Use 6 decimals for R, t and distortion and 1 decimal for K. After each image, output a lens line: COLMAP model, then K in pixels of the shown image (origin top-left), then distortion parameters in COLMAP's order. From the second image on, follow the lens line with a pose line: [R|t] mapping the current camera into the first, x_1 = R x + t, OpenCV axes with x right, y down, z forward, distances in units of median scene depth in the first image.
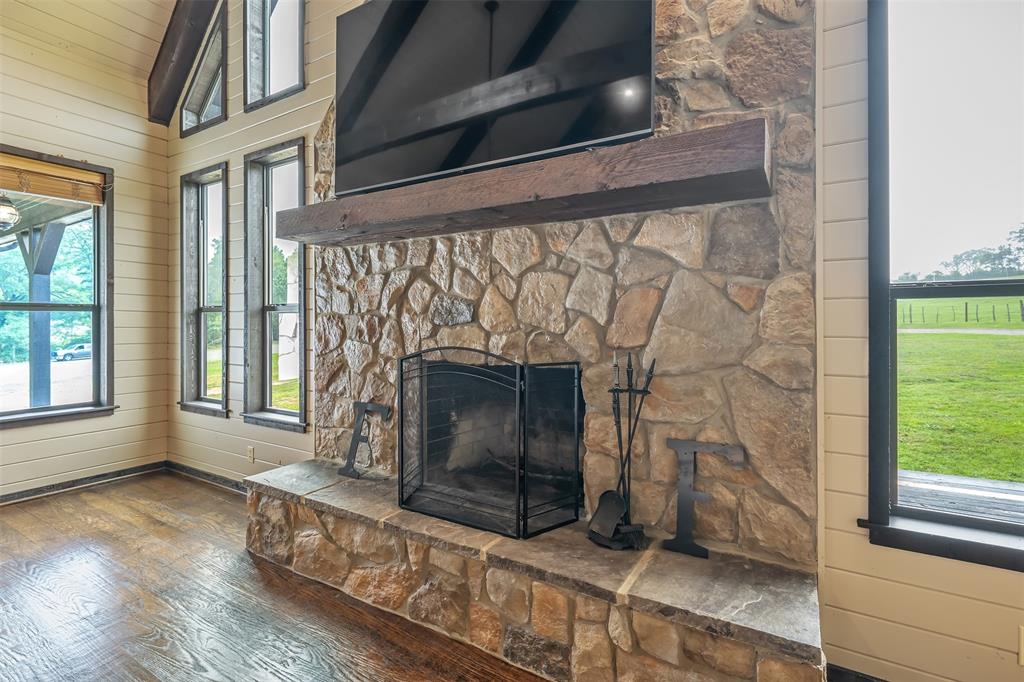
lens RADIAL K [[484.3, 0, 500.7], [0, 484.3, 325.2], [0, 0, 1]] dist [0.004446, 0.000455]
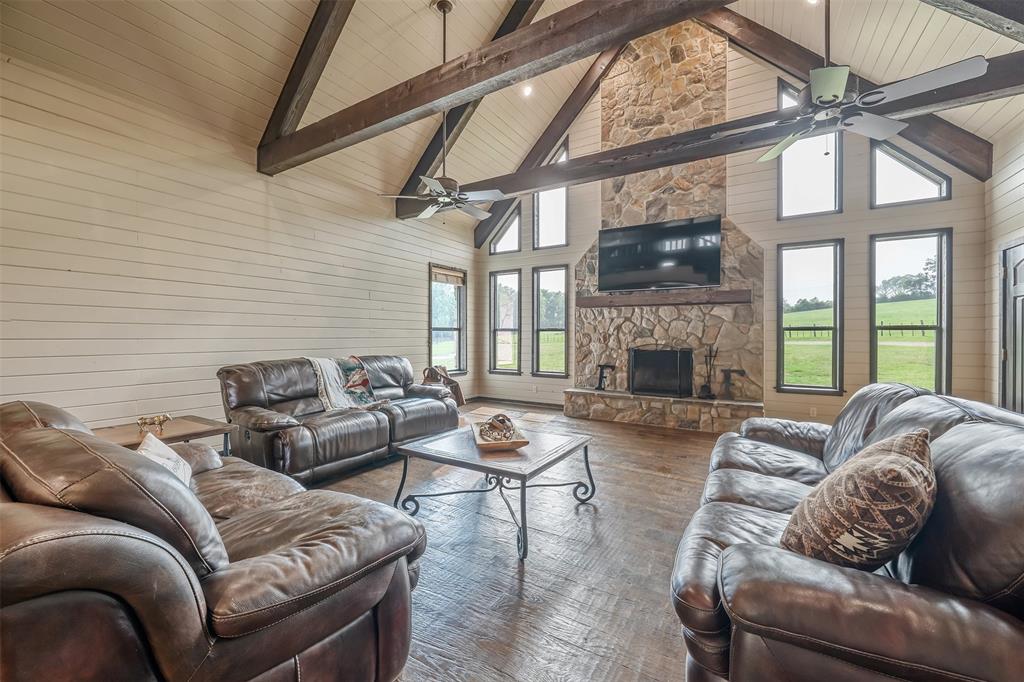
lens RADIAL K [[397.2, 0, 511.2], [0, 397.2, 339.0], [0, 0, 1]] dist [-0.001324, -0.000041]
pose [[0.999994, 0.003509, -0.000813, -1.042746], [-0.003506, 0.999985, 0.004244, 0.004050], [0.000828, -0.004241, 0.999991, -1.662659]]
